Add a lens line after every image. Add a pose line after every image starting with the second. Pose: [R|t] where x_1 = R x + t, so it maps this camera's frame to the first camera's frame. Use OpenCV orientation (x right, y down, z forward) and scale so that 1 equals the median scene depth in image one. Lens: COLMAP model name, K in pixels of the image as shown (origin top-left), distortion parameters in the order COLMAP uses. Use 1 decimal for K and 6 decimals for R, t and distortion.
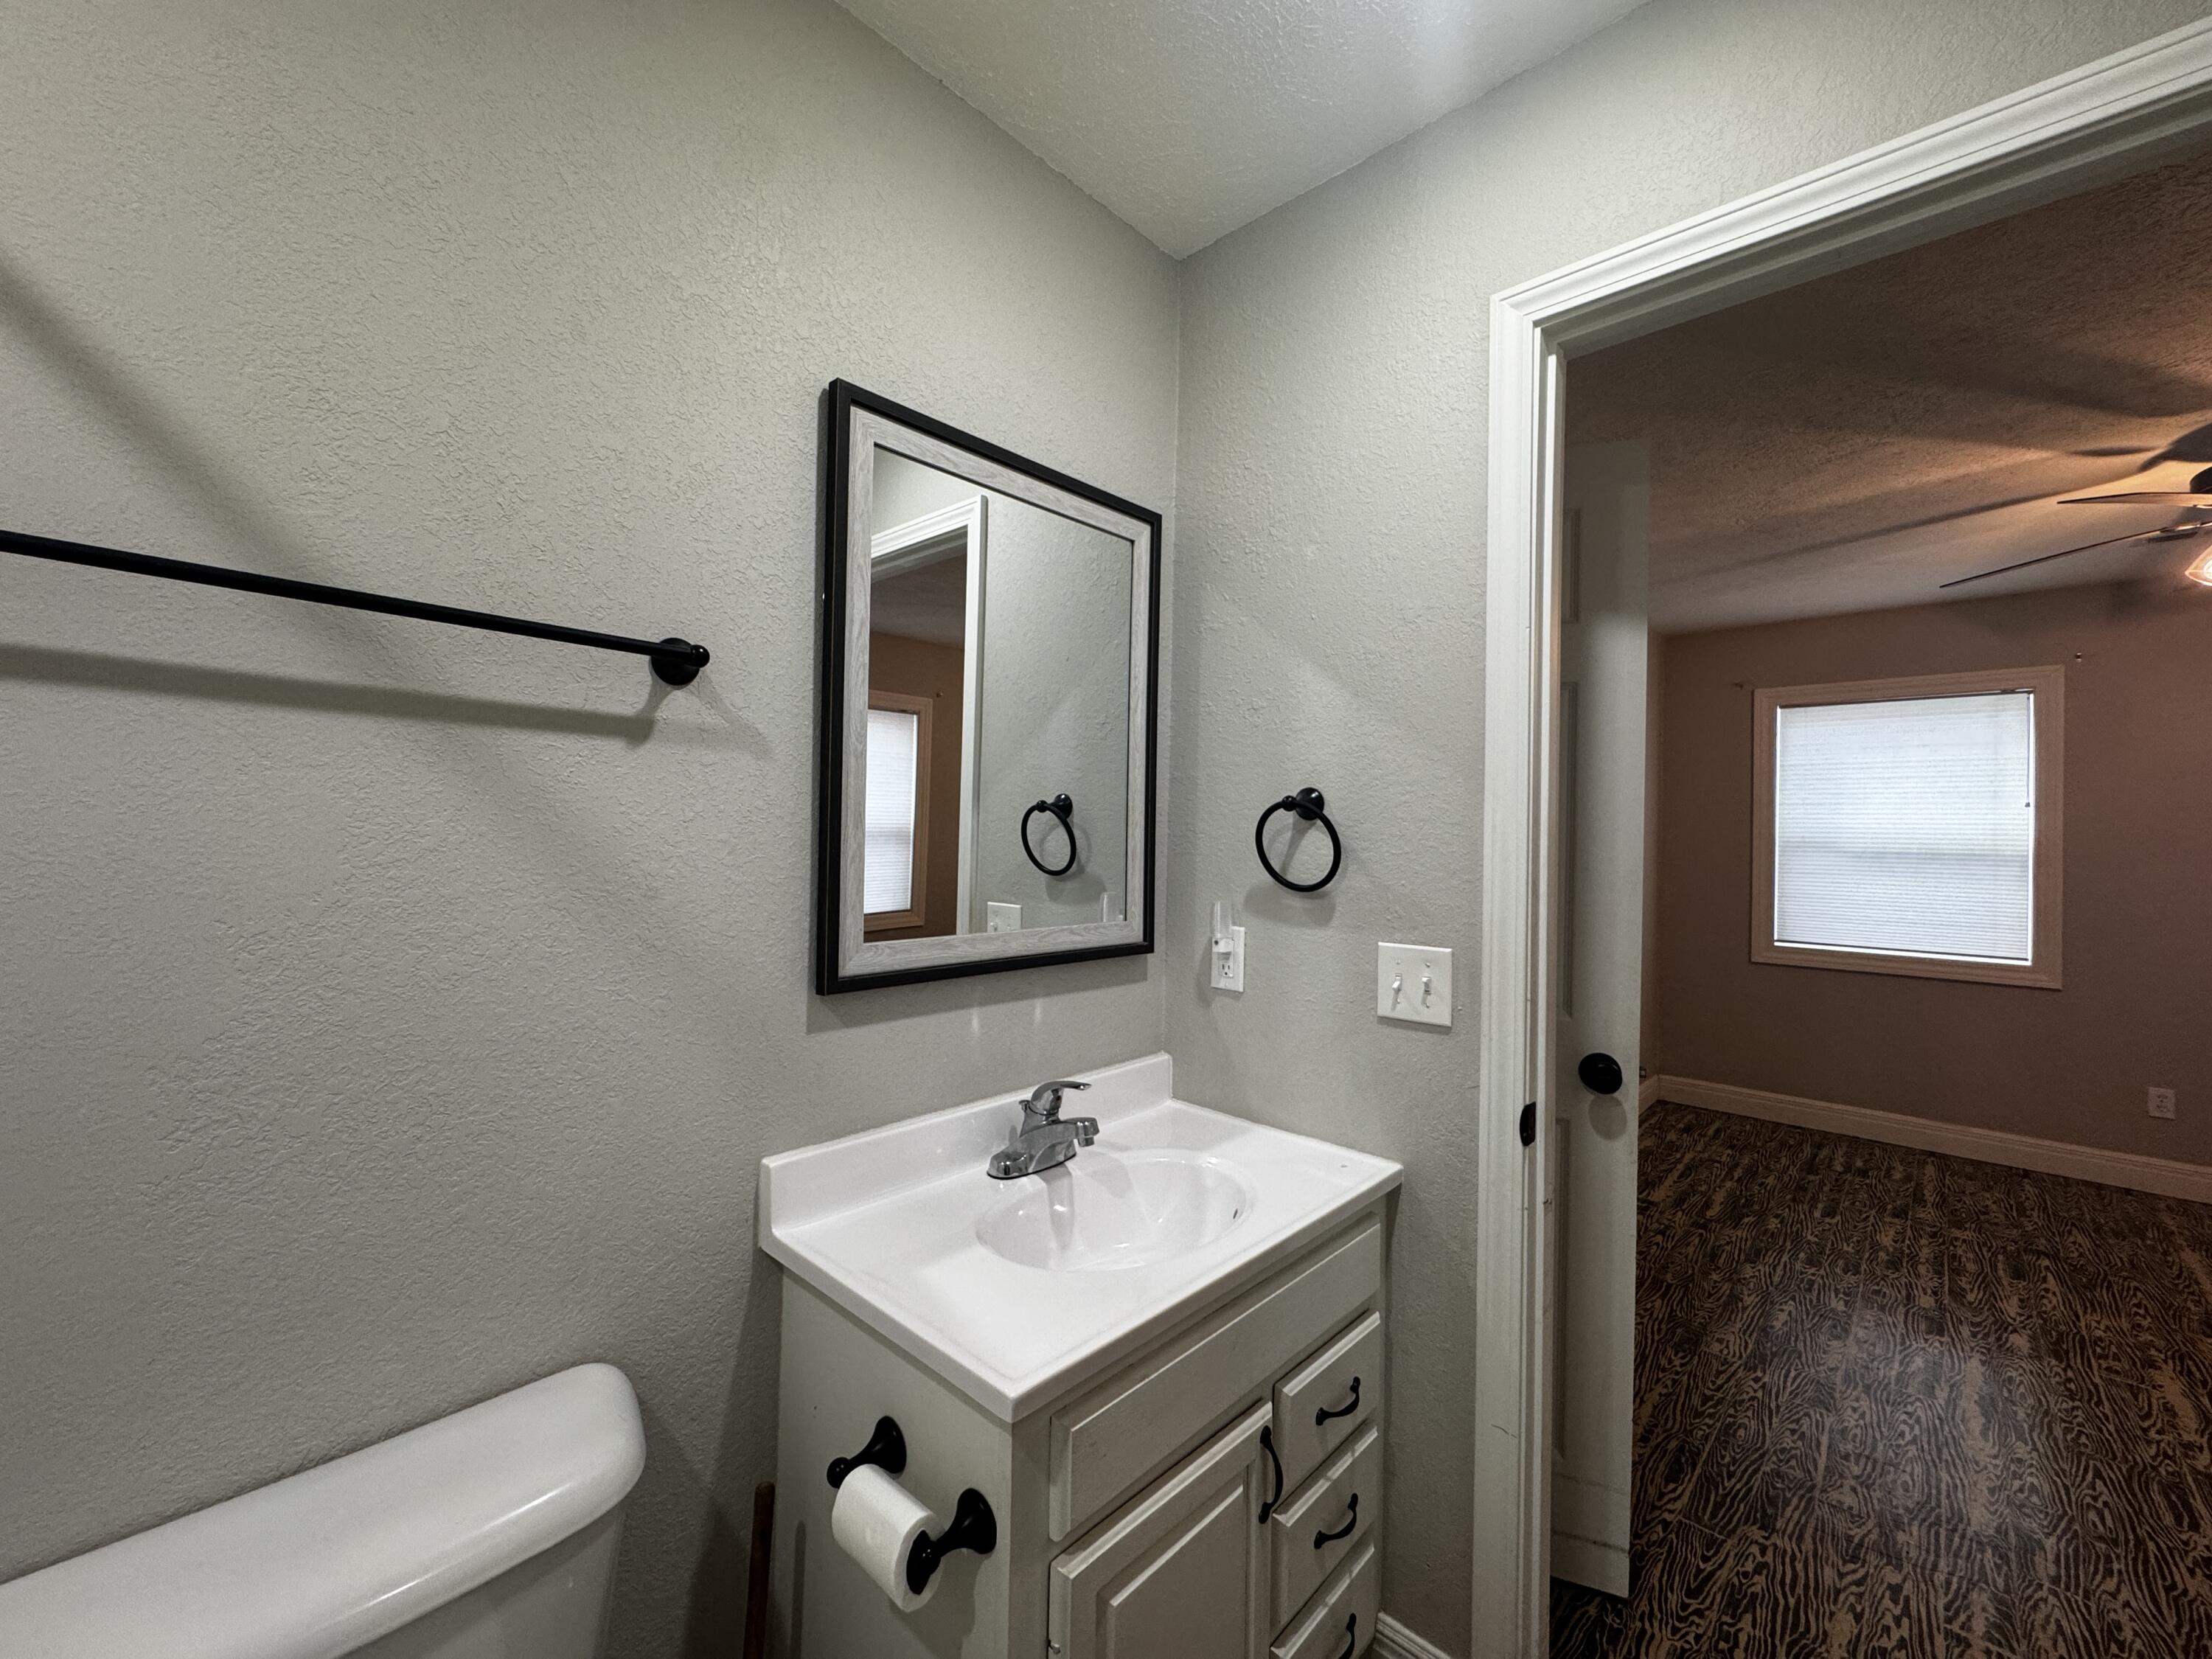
lens RADIAL K [[896.2, 0, 1106.0], [0, 896.2, 829.5], [0, 0, 1]] dist [-0.006309, 0.002355]
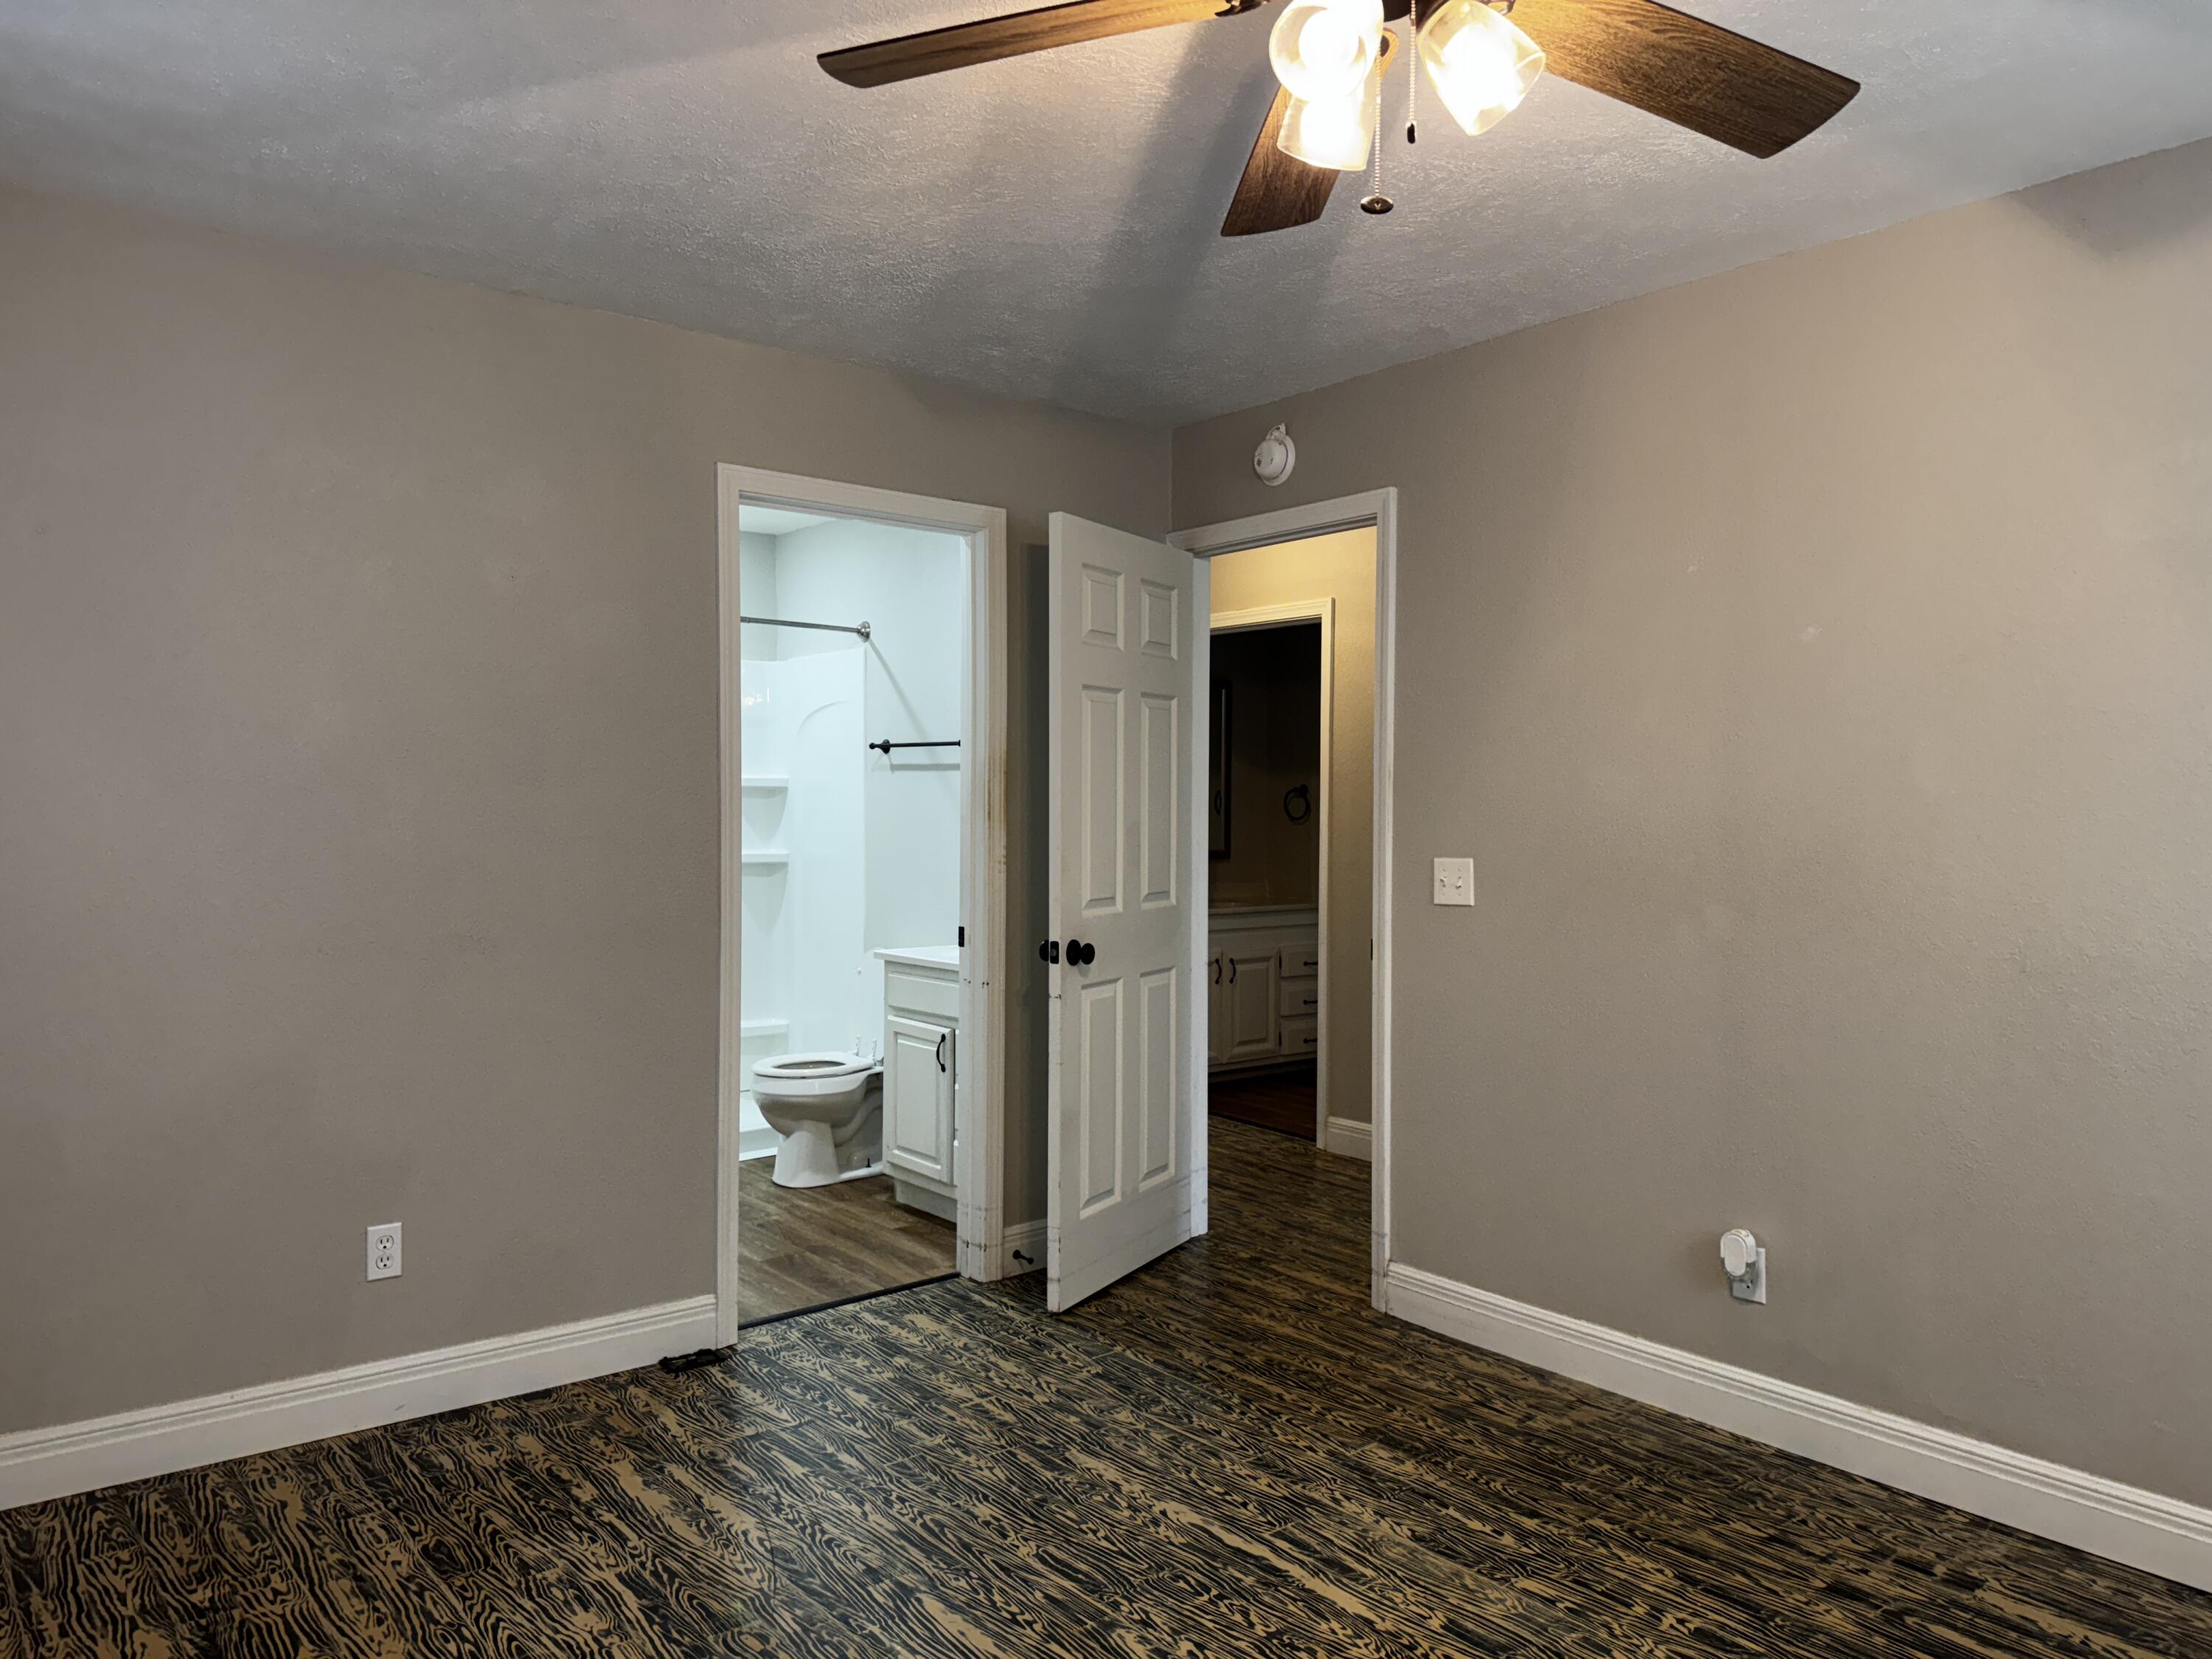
lens RADIAL K [[1572.2, 0, 1101.1], [0, 1572.2, 834.9], [0, 0, 1]] dist [0.047248, -0.052725]
pose [[-0.142608, 0.001149, -0.989779, 2.049219], [-0.003246, 0.999993, 0.001629, 0.053390], [0.989774, 0.003445, -0.142603, 0.954097]]
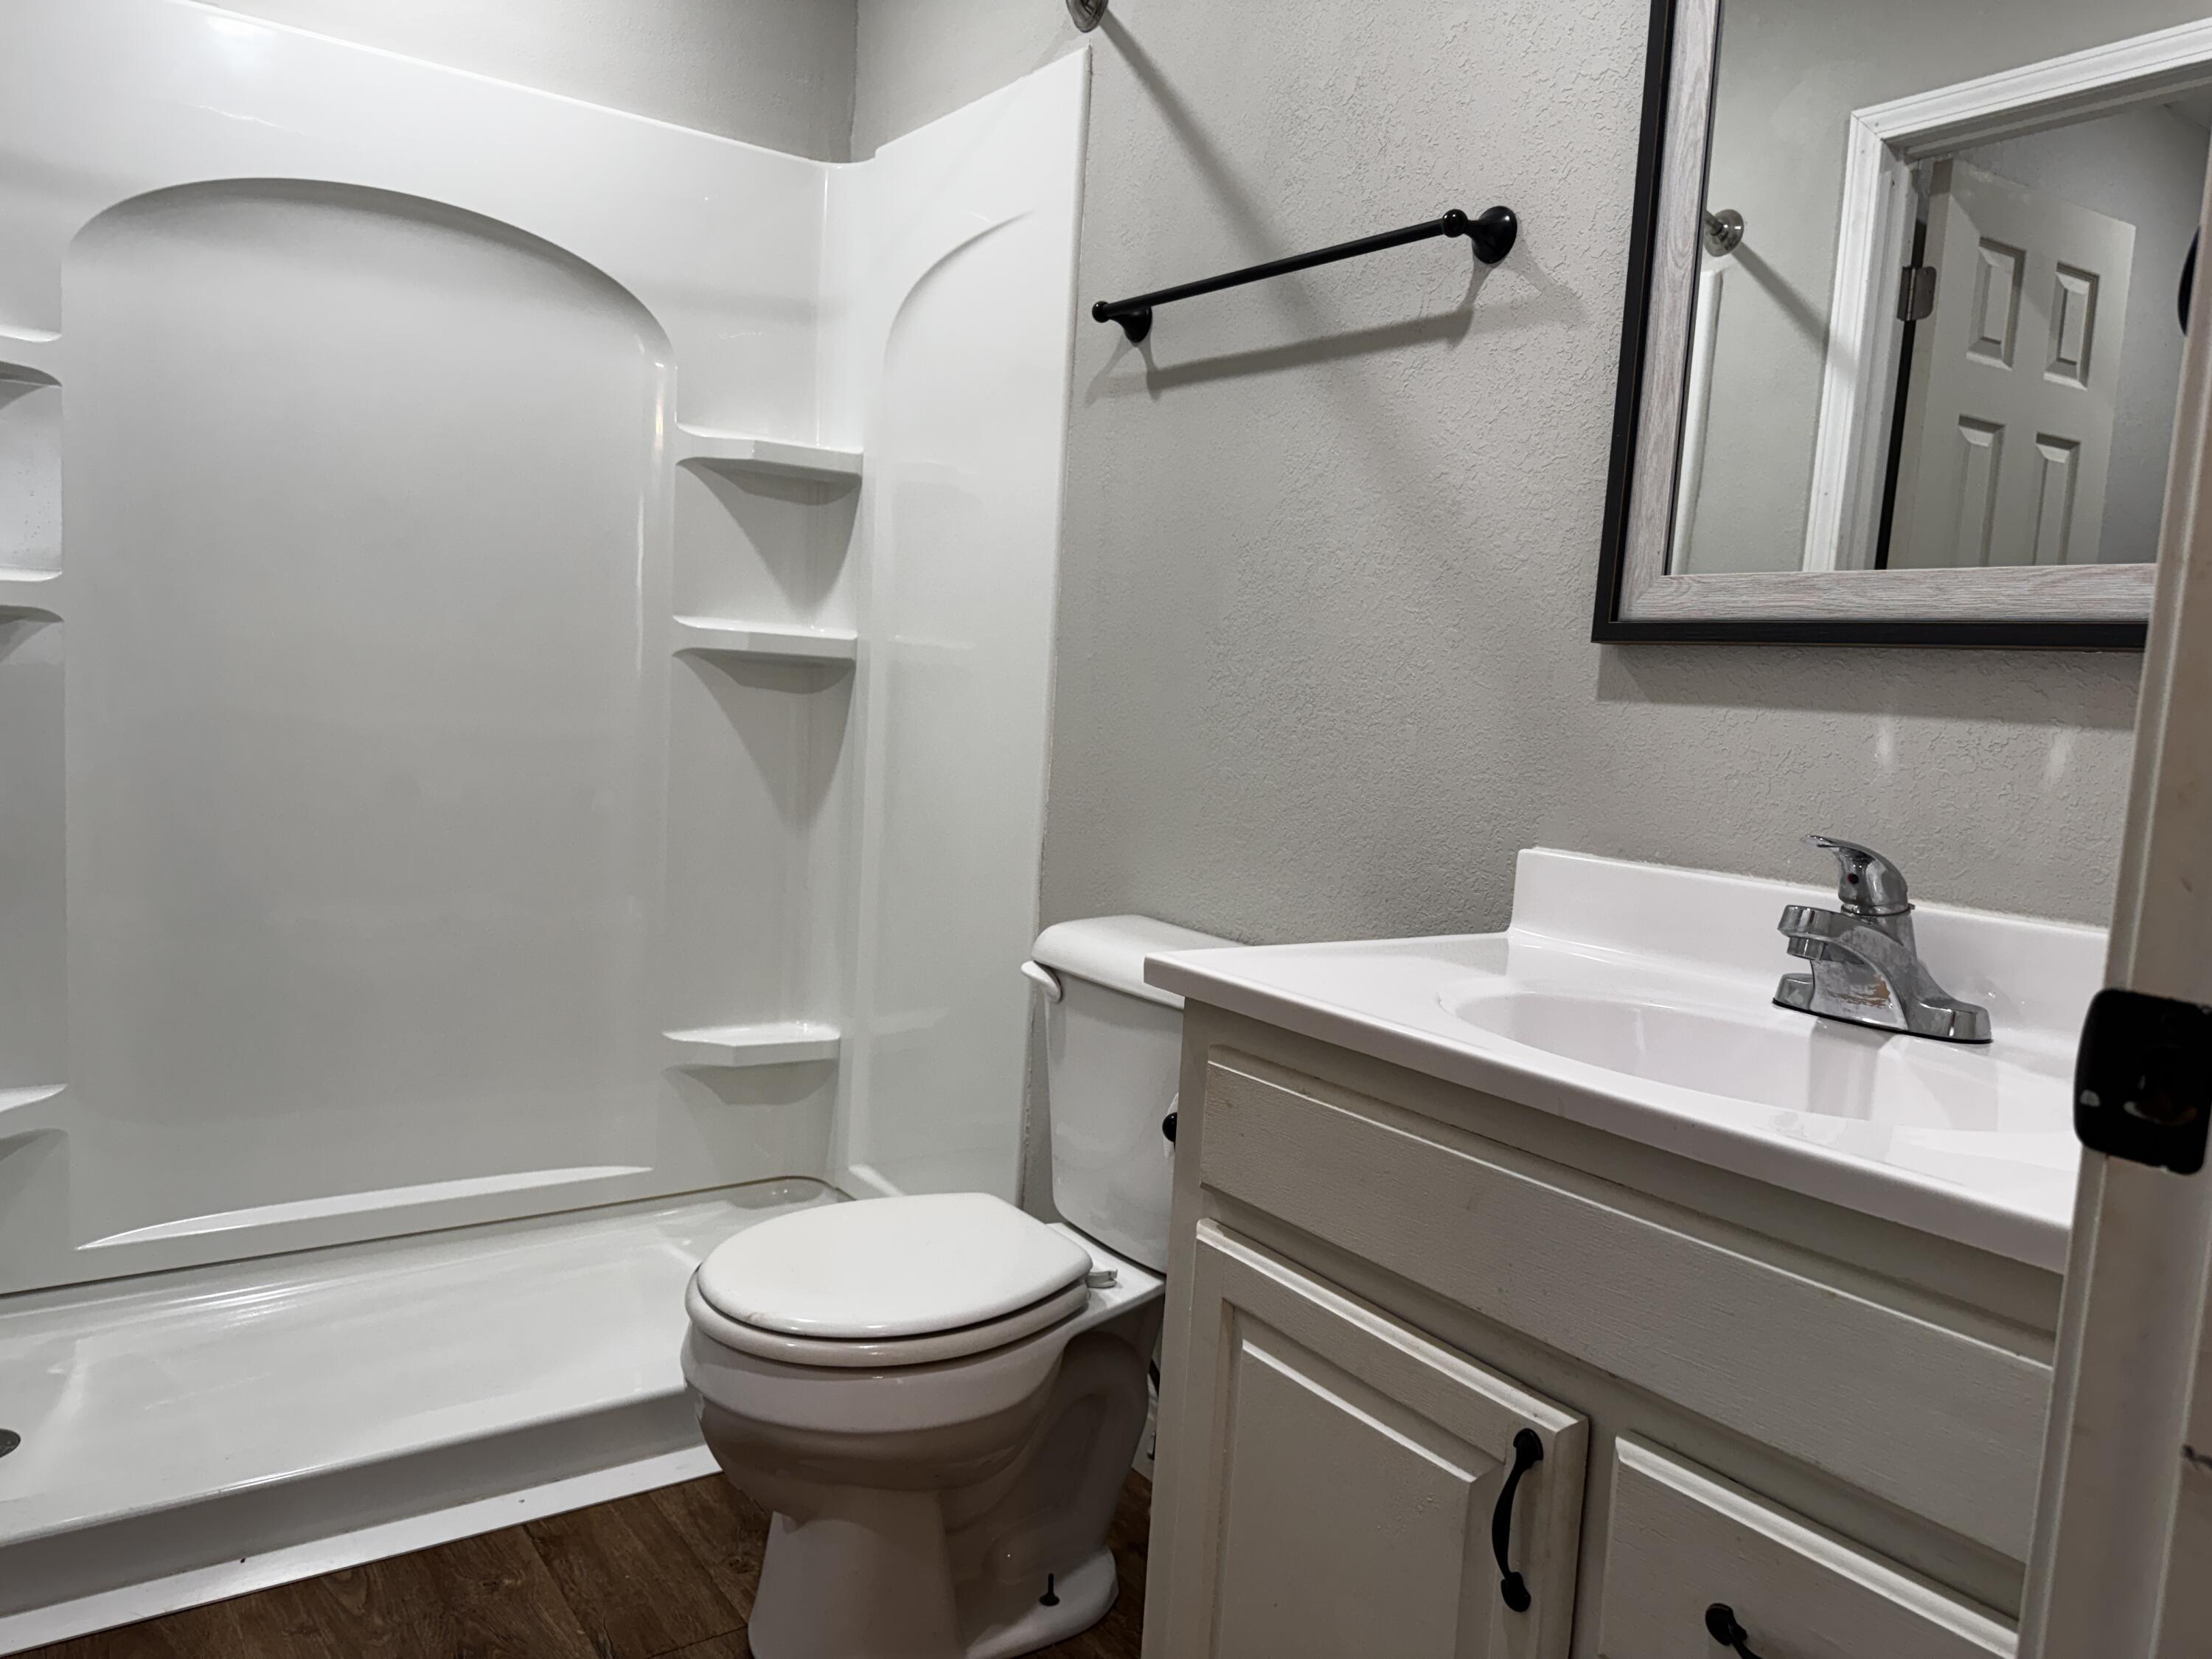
lens RADIAL K [[1572.2, 0, 1101.1], [0, 1572.2, 834.9], [0, 0, 1]] dist [0.047248, -0.052725]
pose [[-0.195378, 0.068801, -0.978312, 0.509586], [-0.056944, 0.995057, 0.081351, 0.129279], [0.979073, 0.071603, -0.190495, 0.429393]]
